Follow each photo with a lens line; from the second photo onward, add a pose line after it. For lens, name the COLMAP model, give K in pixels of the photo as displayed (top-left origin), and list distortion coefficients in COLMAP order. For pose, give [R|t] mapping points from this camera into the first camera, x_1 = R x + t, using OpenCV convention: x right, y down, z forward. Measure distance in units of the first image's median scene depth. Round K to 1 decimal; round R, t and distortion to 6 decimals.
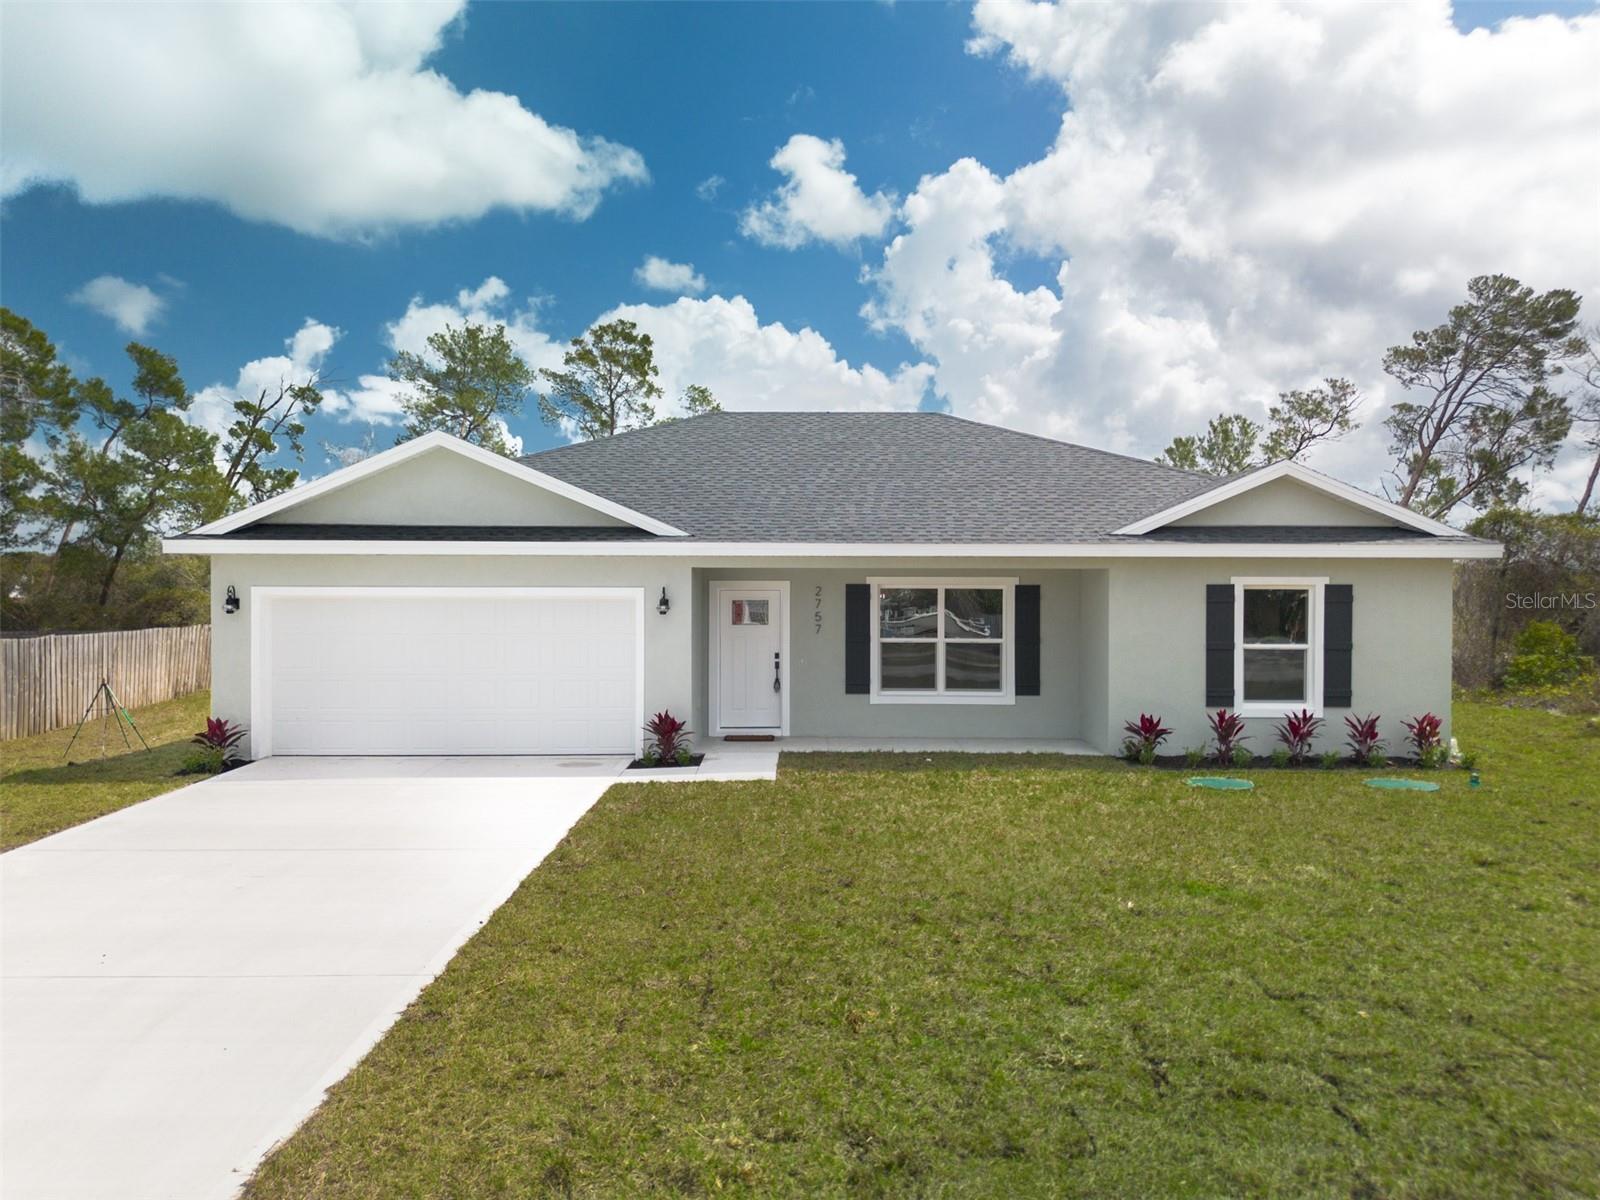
lens RADIAL K [[1155.4, 0, 800.0], [0, 1155.4, 600.0], [0, 0, 1]] dist [0.064160, -0.063018]
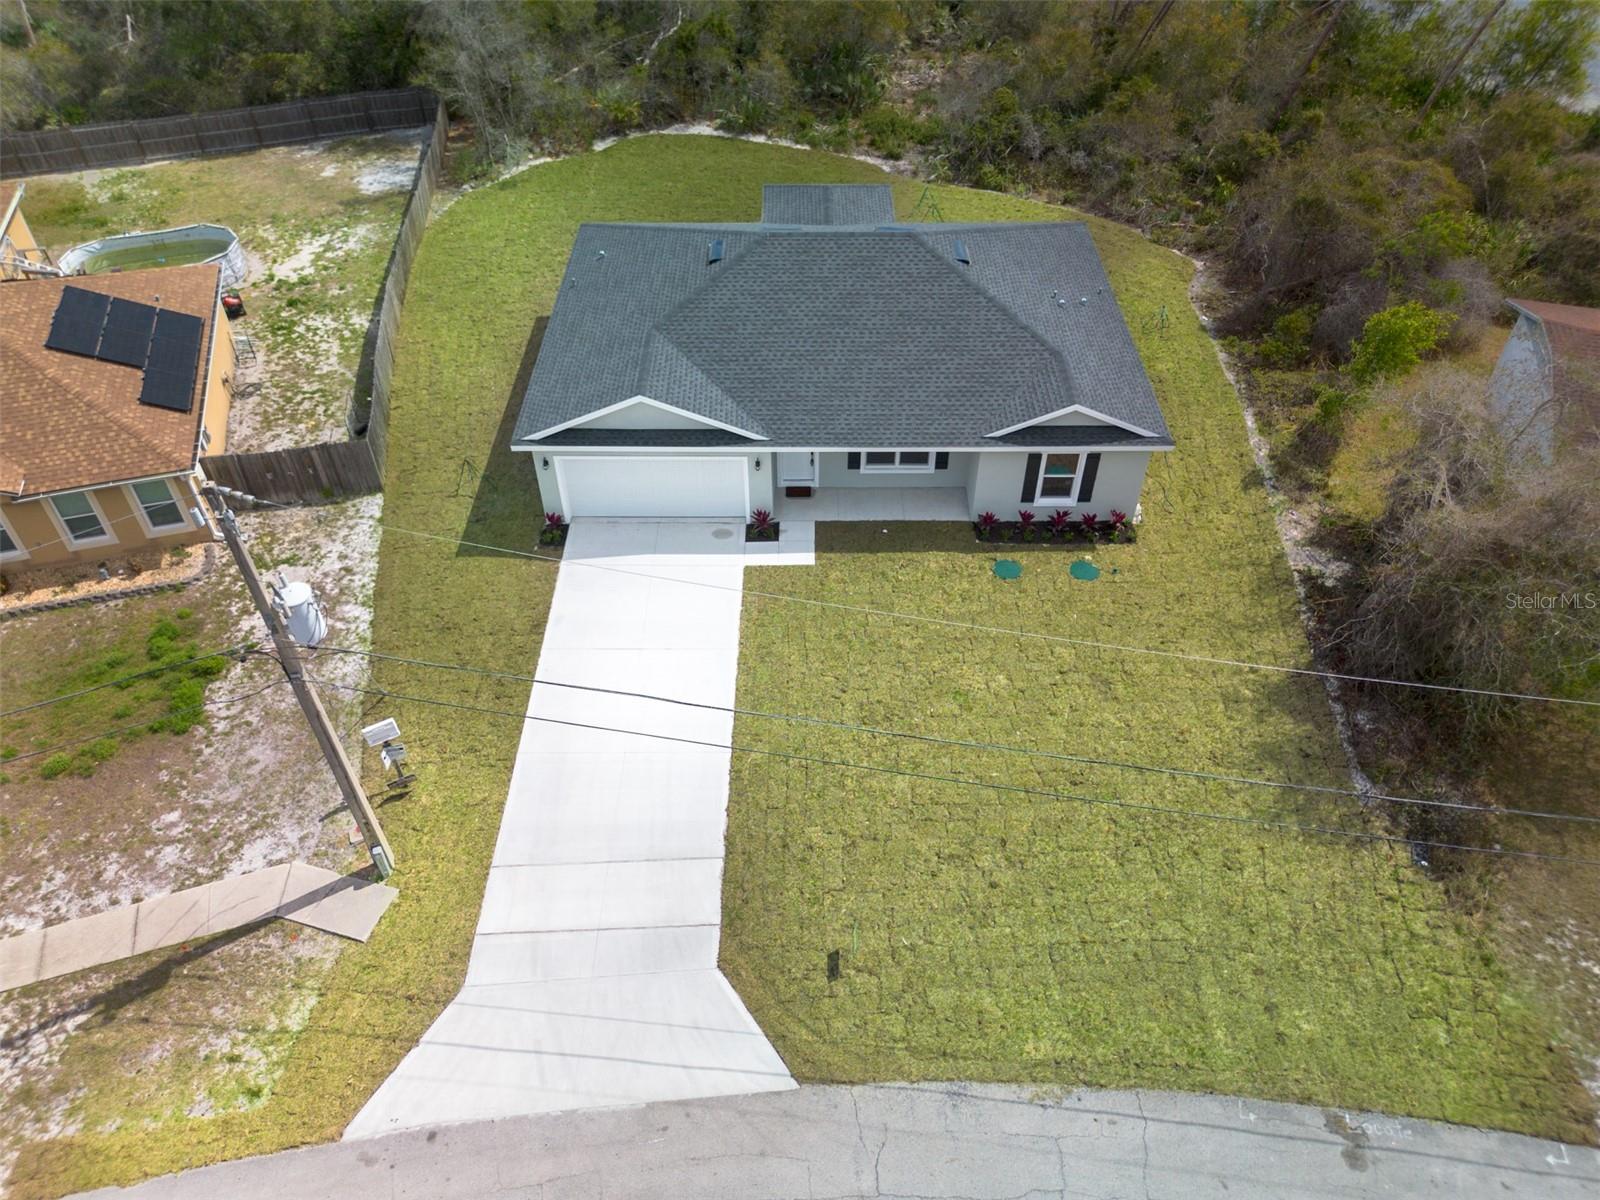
lens RADIAL K [[1122.7, 0, 793.1], [0, 1122.7, 605.7], [0, 0, 1]] dist [0.068612, -0.089018]
pose [[0.999933, -0.004707, -0.010530, -0.037276], [0.010623, 0.731411, 0.681854, -1.167640], [0.004492, -0.681921, 0.731412, -0.607556]]
